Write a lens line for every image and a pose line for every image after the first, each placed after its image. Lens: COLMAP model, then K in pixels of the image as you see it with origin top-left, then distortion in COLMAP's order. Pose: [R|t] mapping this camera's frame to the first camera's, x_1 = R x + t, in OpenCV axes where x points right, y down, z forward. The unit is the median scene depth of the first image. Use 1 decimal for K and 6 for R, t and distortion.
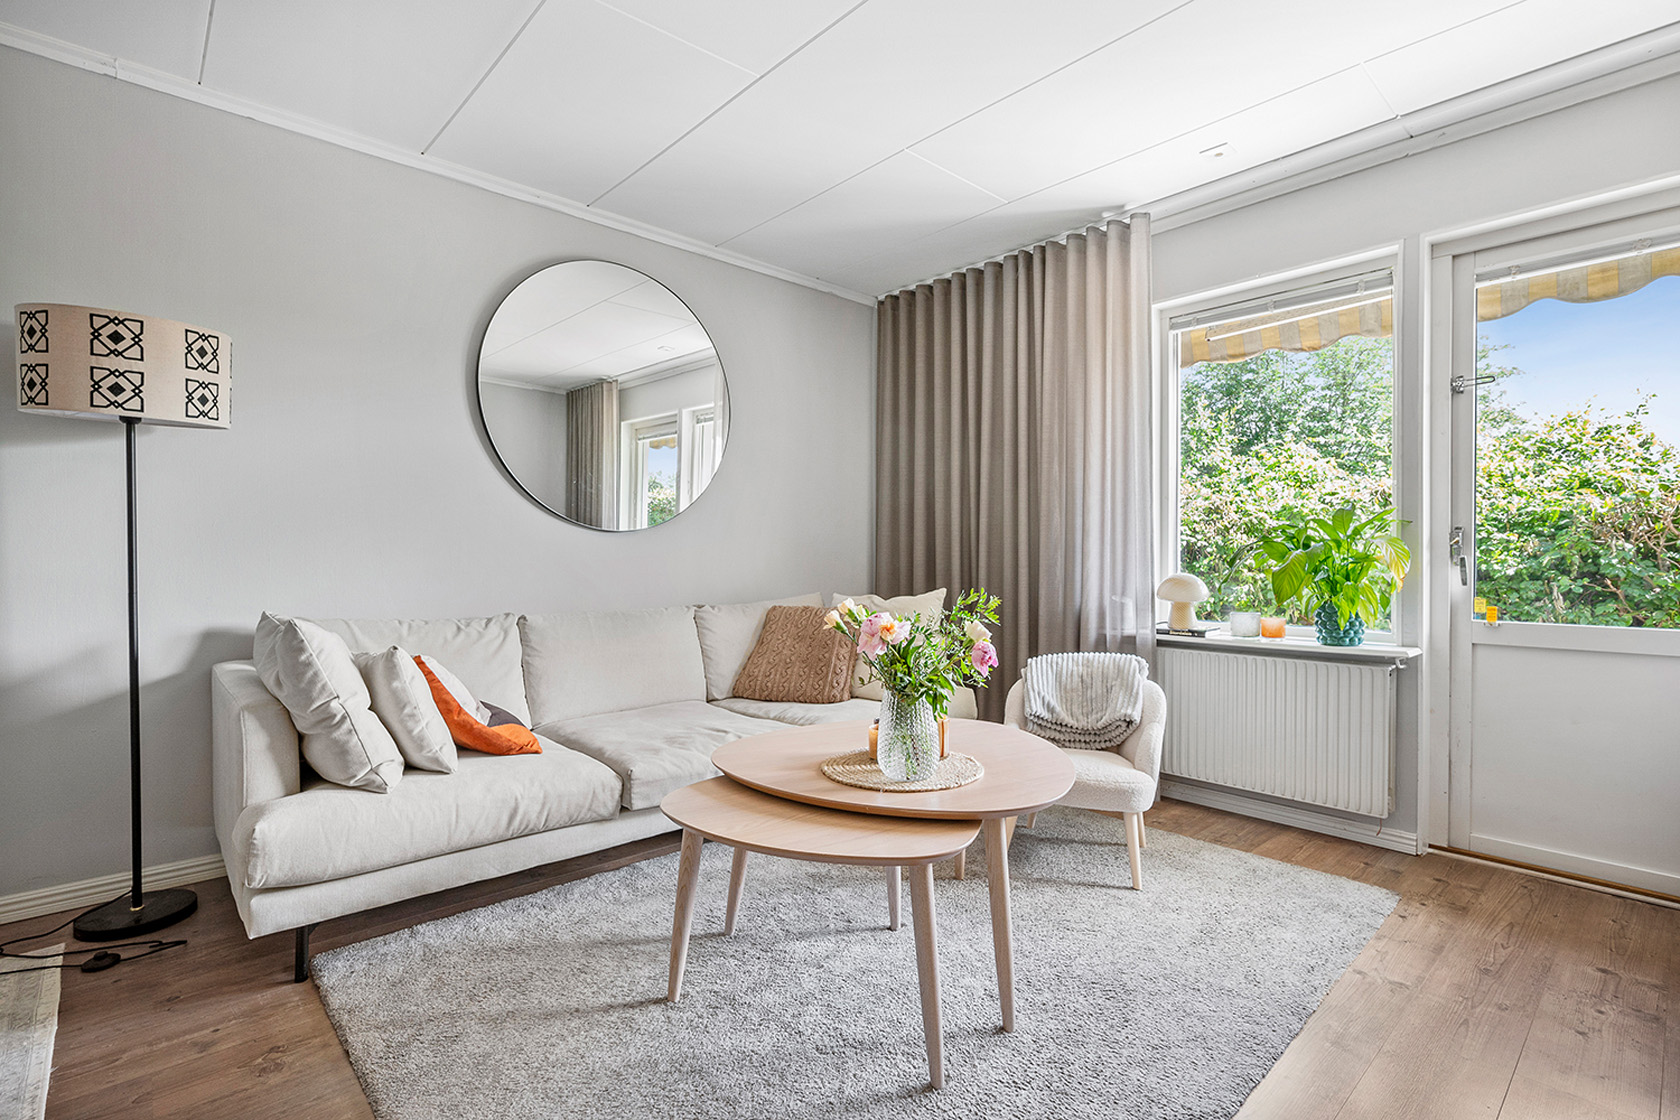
lens RADIAL K [[788.1, 0, 843.0], [0, 788.1, 563.2], [0, 0, 1]] dist [0.004709, -0.001560]
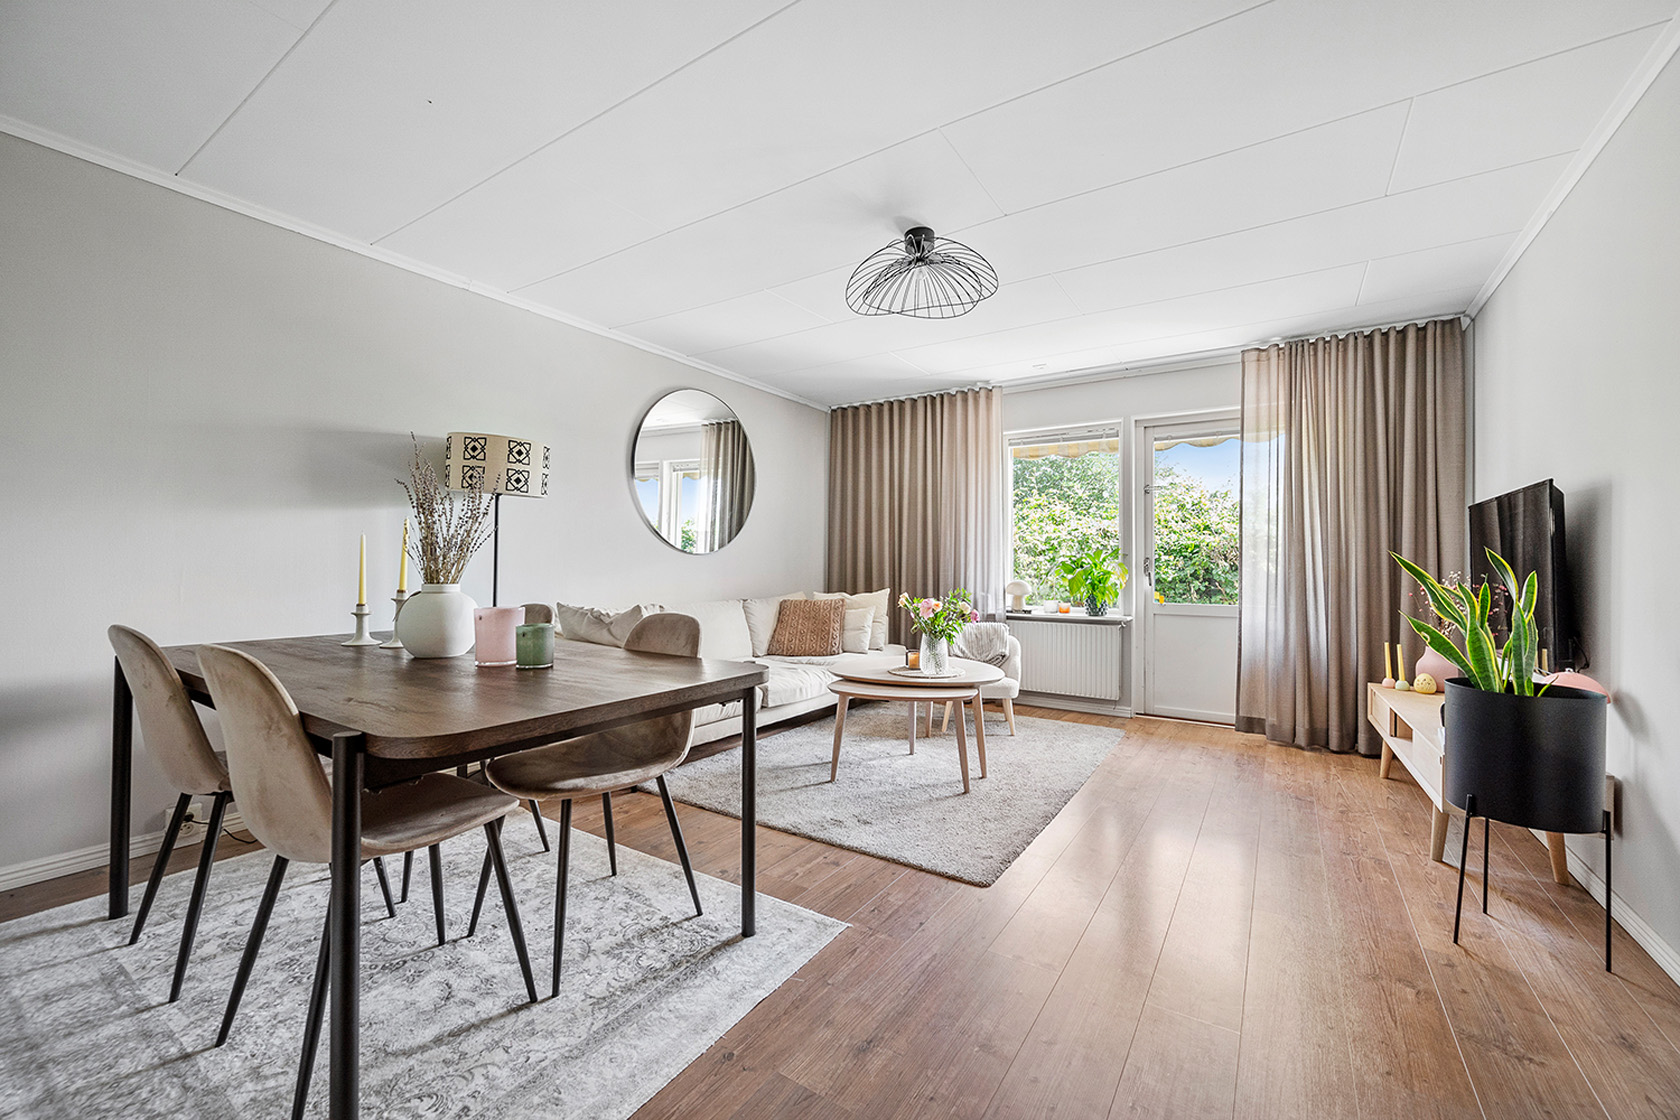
lens RADIAL K [[665.8, 0, 838.0], [0, 665.8, 557.2], [0, 0, 1]] dist [0.002738, 0.000089]
pose [[0.972069, 0.007397, 0.234577, -0.403708], [-0.003285, 0.999834, -0.017914, -0.012352], [-0.234670, 0.016643, 0.971933, -0.488020]]
